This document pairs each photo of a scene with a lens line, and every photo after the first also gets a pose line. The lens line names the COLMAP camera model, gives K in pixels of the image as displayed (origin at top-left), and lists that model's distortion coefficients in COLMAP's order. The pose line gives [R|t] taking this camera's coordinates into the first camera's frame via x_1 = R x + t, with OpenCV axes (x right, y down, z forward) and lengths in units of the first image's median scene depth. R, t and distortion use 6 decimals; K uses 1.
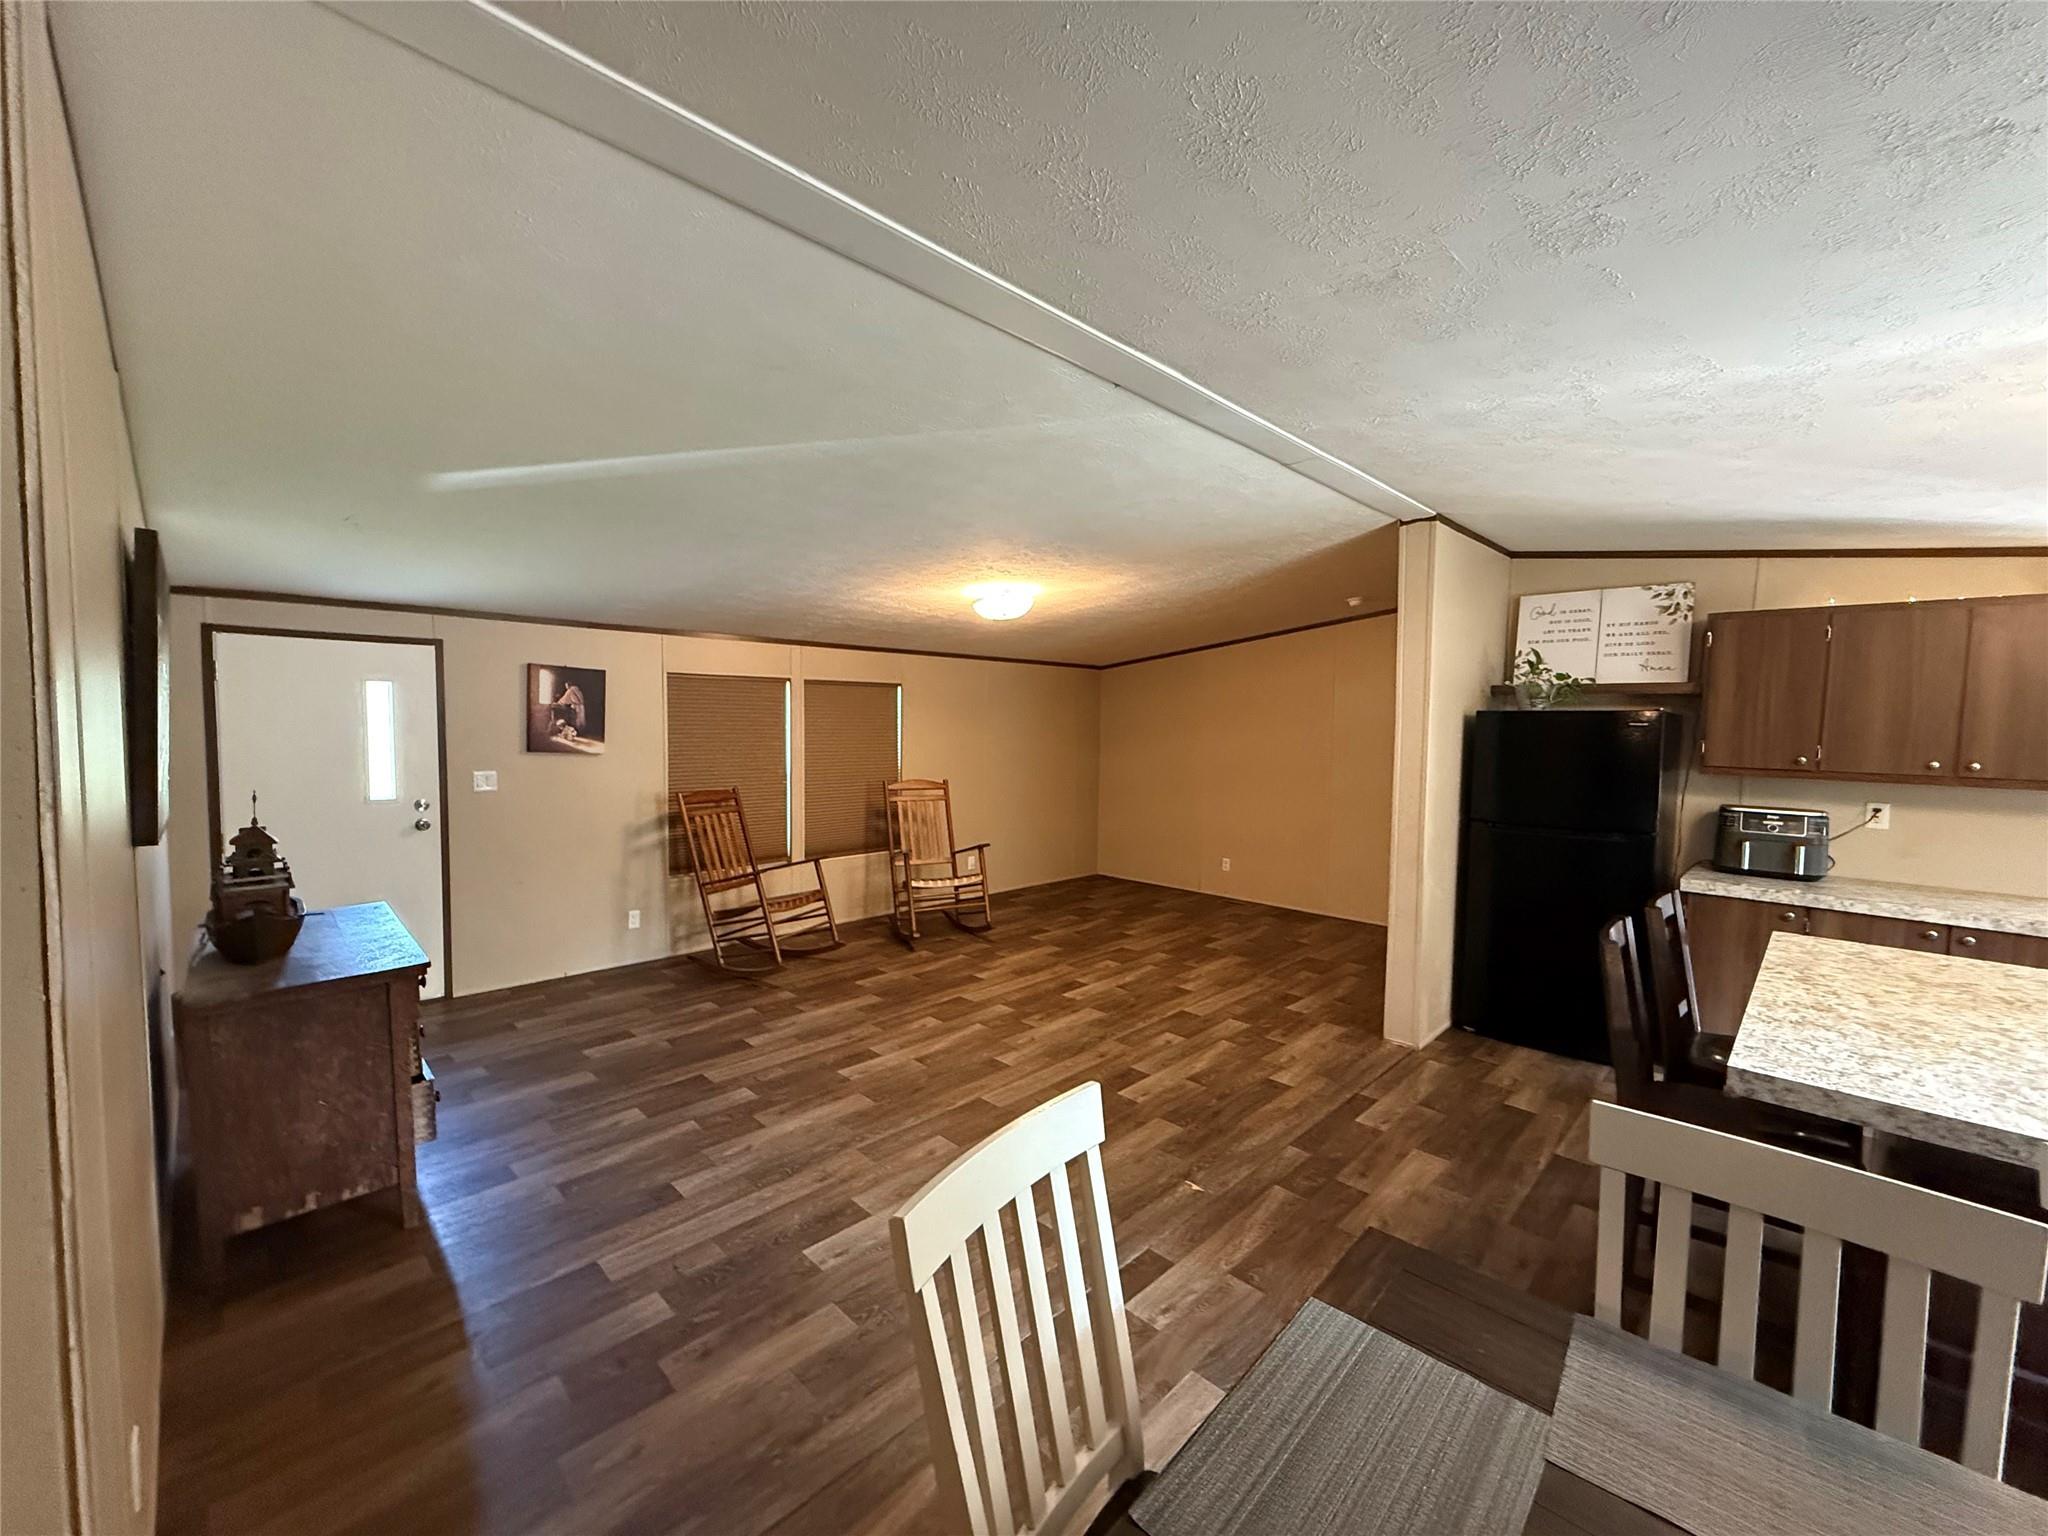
lens RADIAL K [[828.2, 0, 1022.3], [0, 828.2, 772.5], [0, 0, 1]] dist [0.001754, -0.000521]
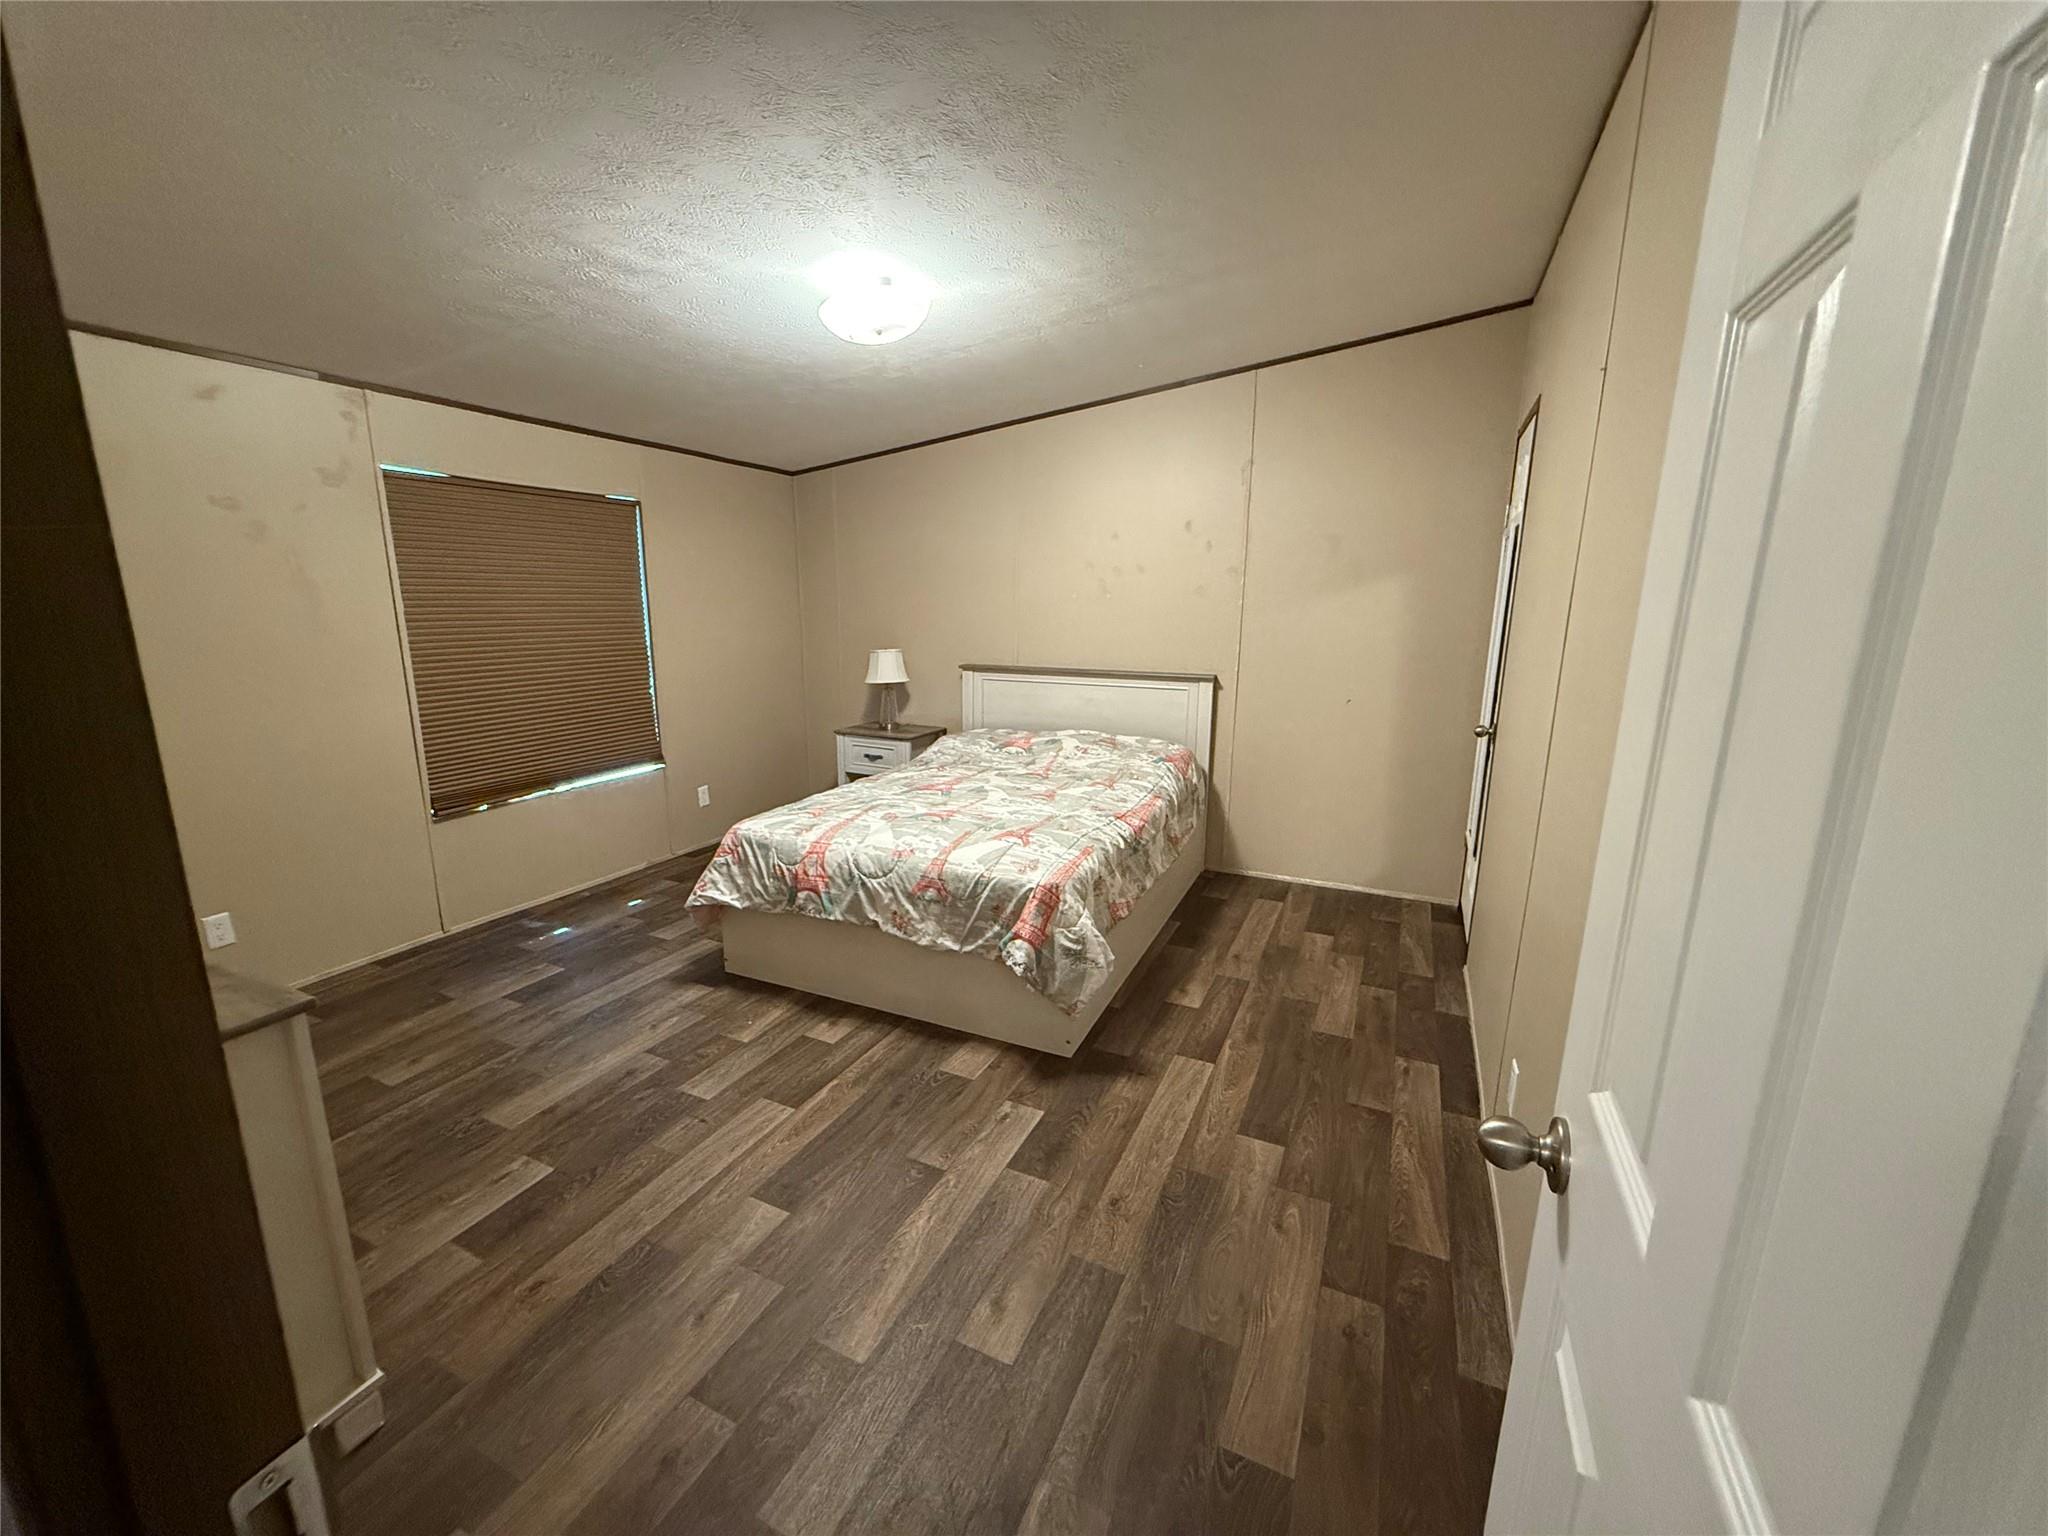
lens RADIAL K [[828.2, 0, 1039.7], [0, 828.2, 764.6], [0, 0, 1]] dist [0.001754, -0.000521]
pose [[-0.934387, 0.051469, -0.352522, 0.326477], [-0.038340, 0.969235, 0.243134, -0.070851], [0.354190, 0.240697, -0.903667, 2.152963]]
